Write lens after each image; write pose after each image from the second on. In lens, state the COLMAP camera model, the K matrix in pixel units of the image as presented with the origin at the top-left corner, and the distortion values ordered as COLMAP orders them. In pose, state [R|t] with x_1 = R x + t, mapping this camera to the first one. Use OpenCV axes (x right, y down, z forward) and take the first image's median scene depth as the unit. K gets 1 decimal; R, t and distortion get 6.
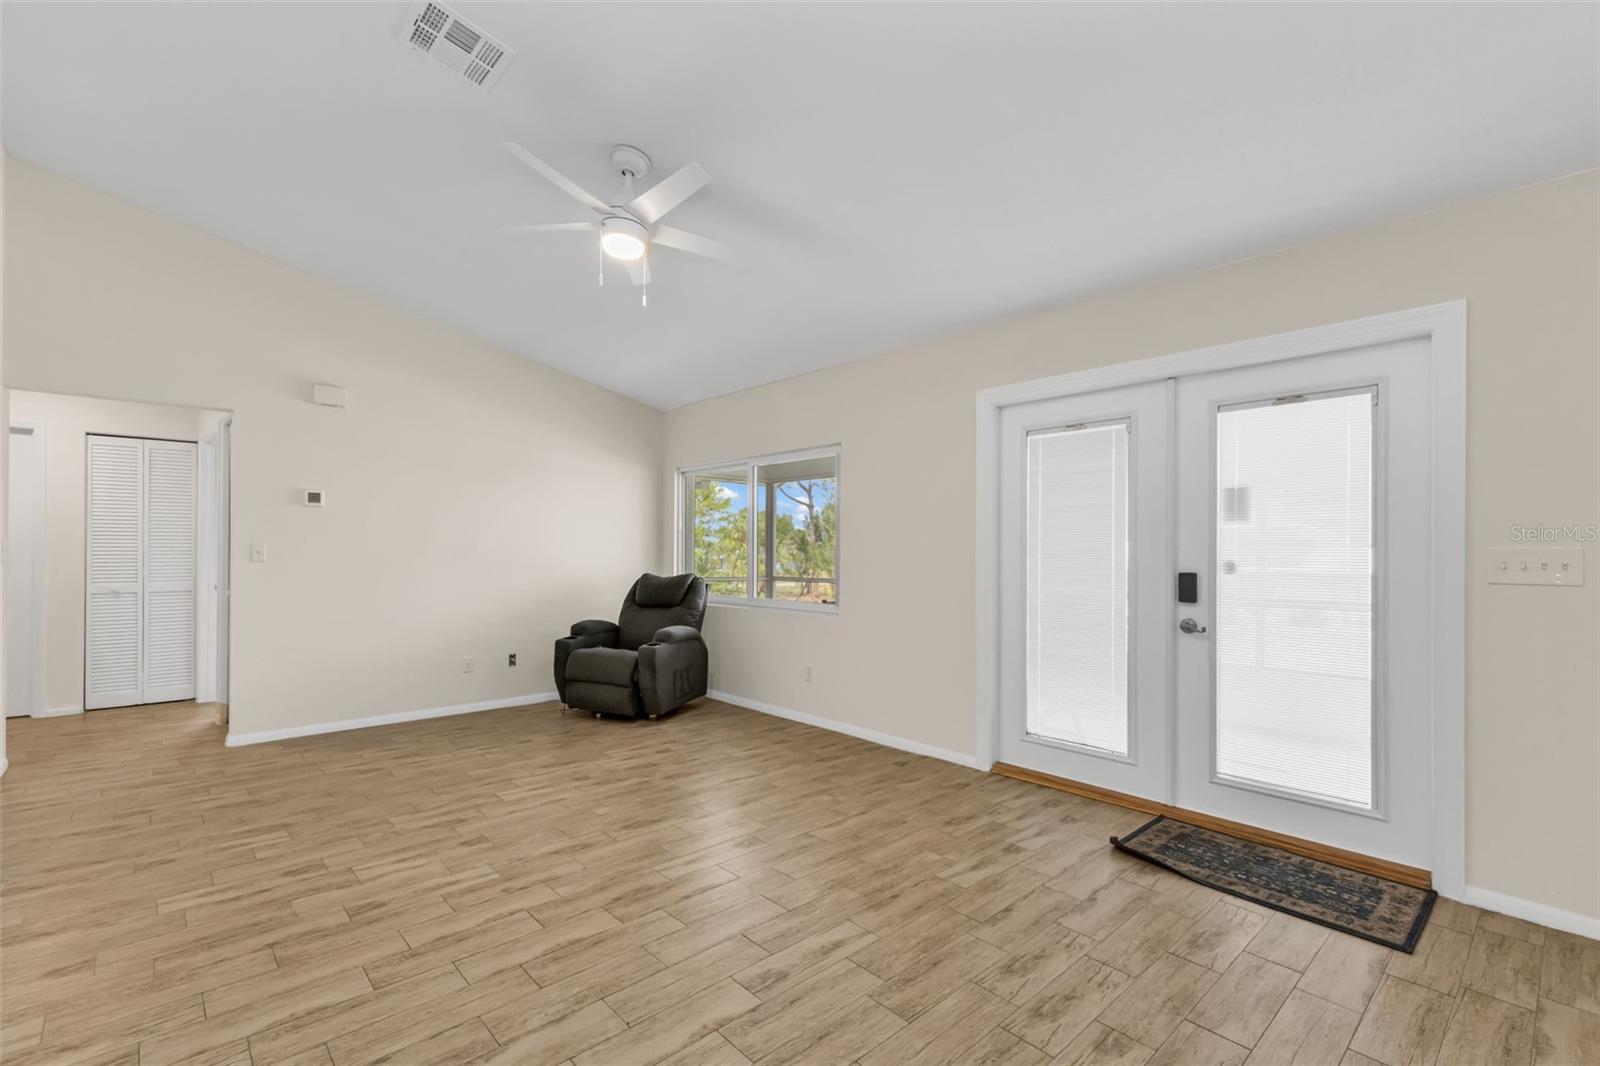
lens RADIAL K [[705.9, 0, 813.3], [0, 705.9, 549.5], [0, 0, 1]] dist [0.008789, -0.000384]
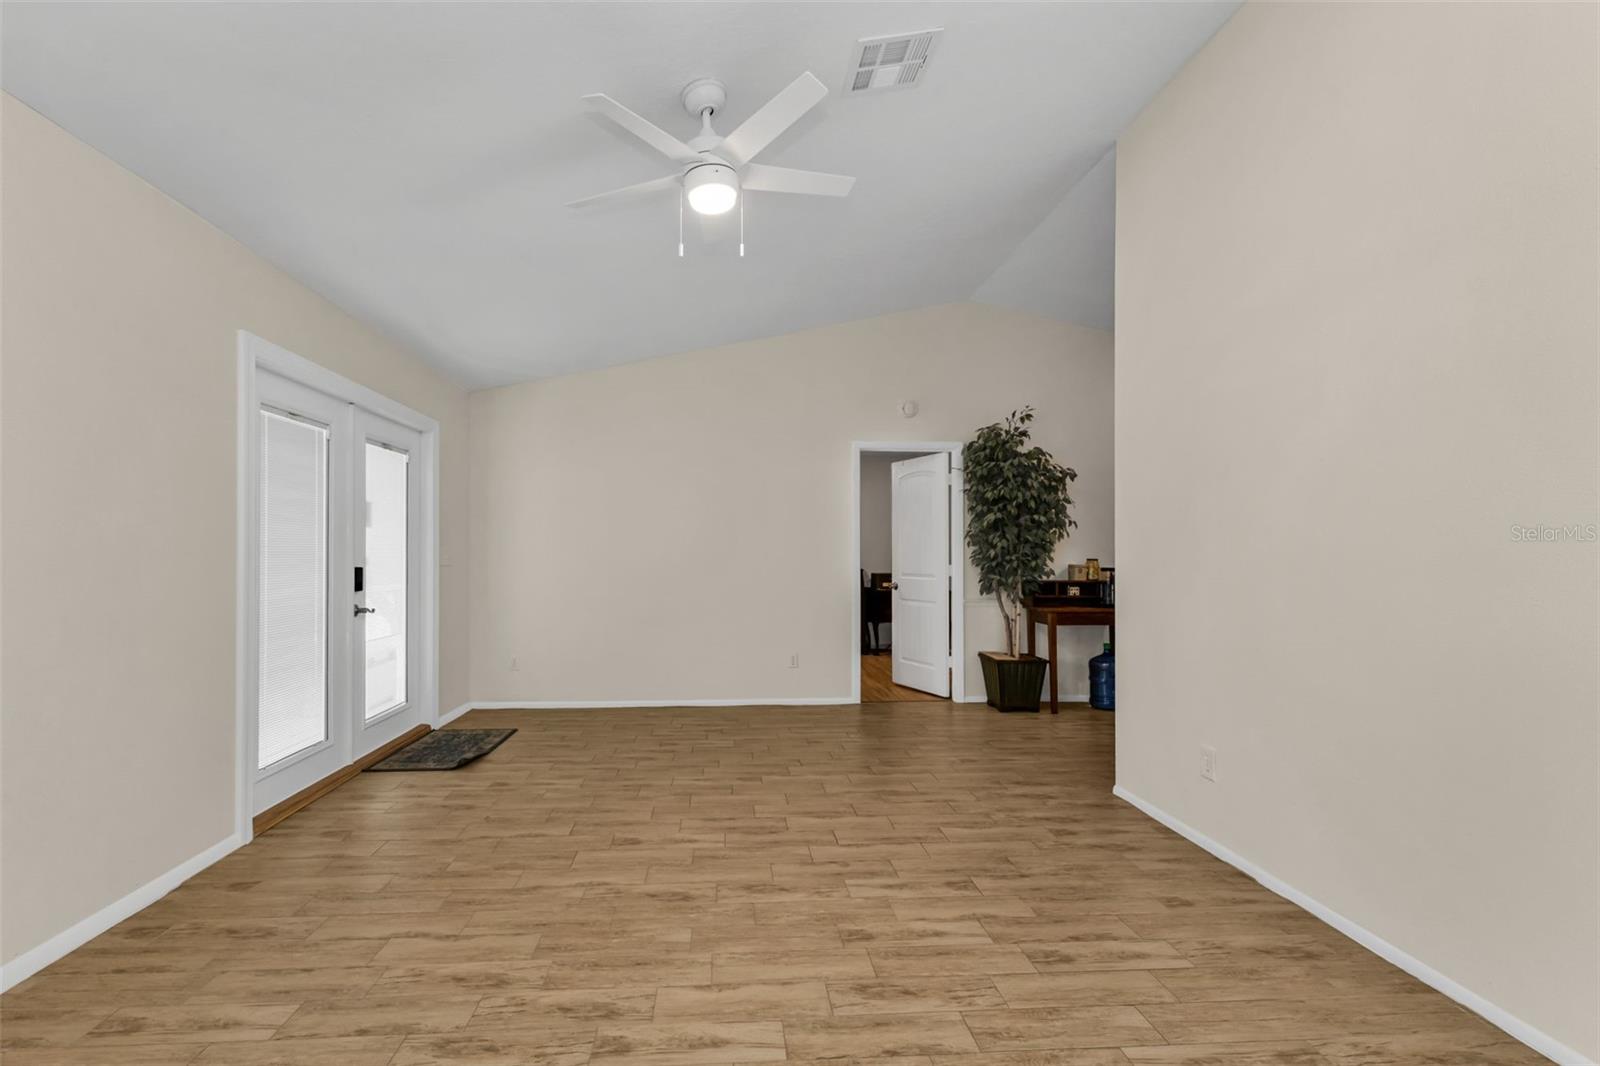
lens RADIAL K [[736.7, 0, 785.7], [0, 736.7, 551.0], [0, 0, 1]] dist [0.009125, -0.000016]
pose [[-0.788640, -0.002532, 0.614850, -0.802424], [-0.005886, 0.999977, -0.003431, 0.005435], [-0.614827, -0.006324, -0.788637, 1.484541]]
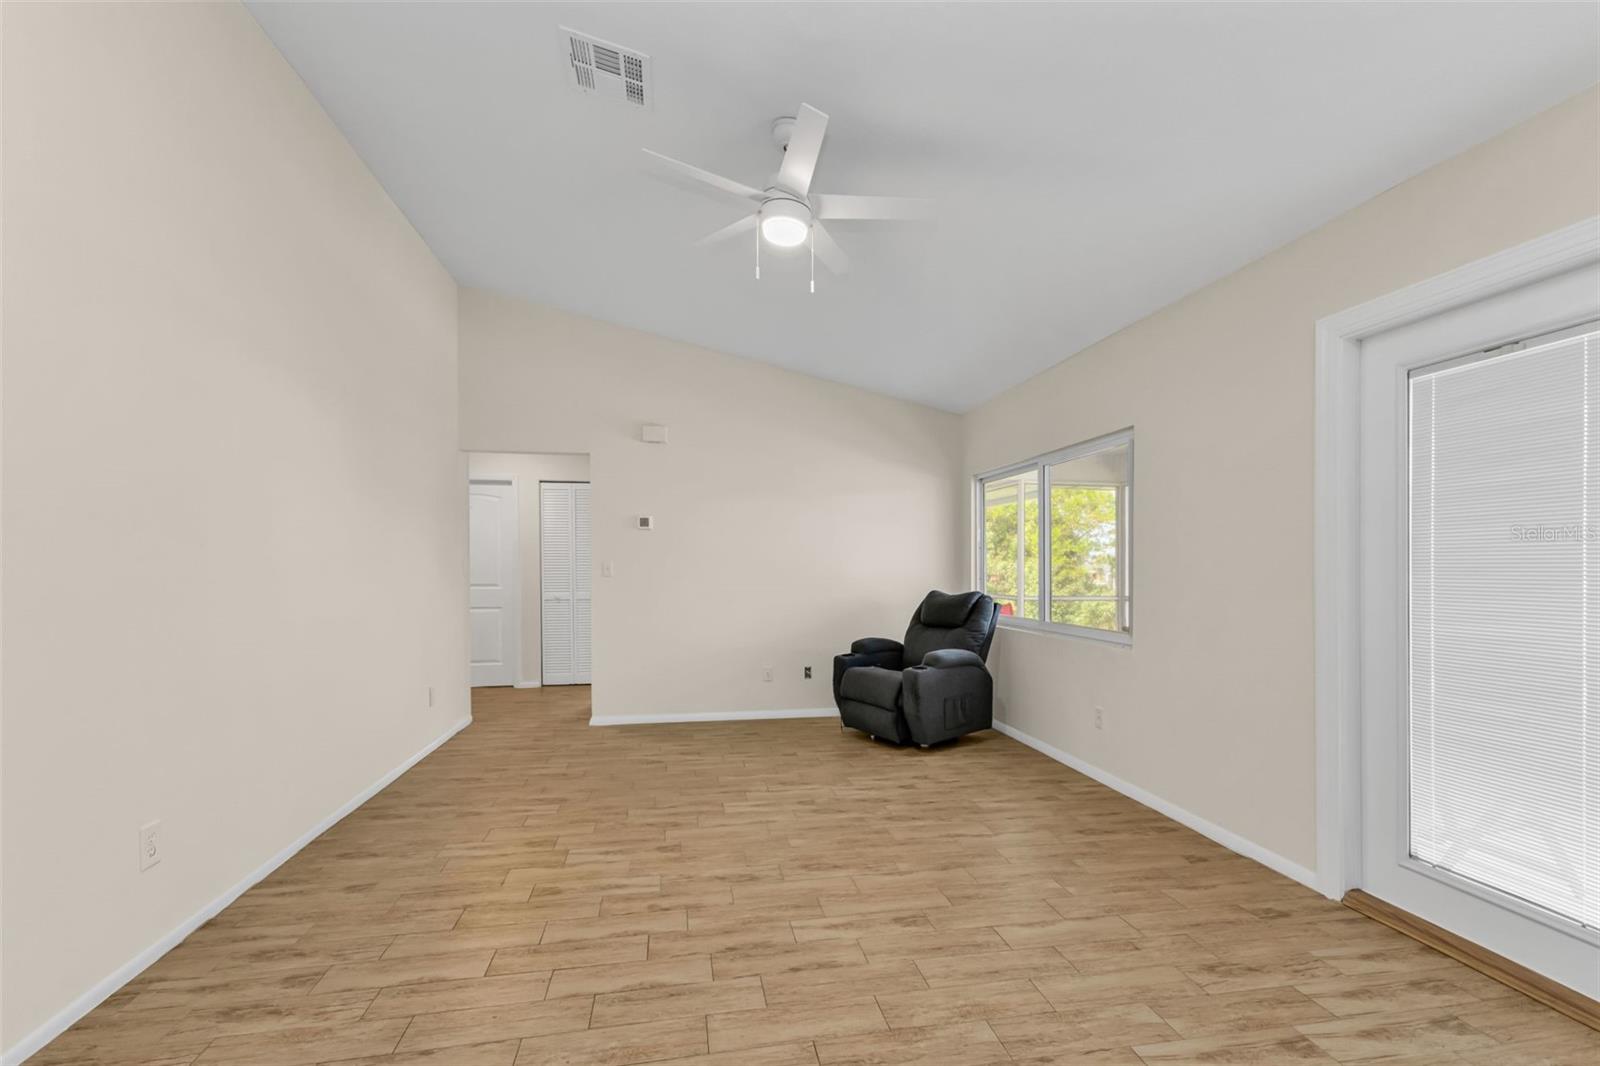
lens RADIAL K [[708.8, 0, 807.4], [0, 708.8, 572.7], [0, 0, 1]] dist [0.009528, -0.000222]
pose [[0.844519, 0.000475, -0.535525, 0.217424], [0.004643, 0.999956, 0.008208, 0.003242], [0.535505, -0.009418, 0.844479, 0.212752]]
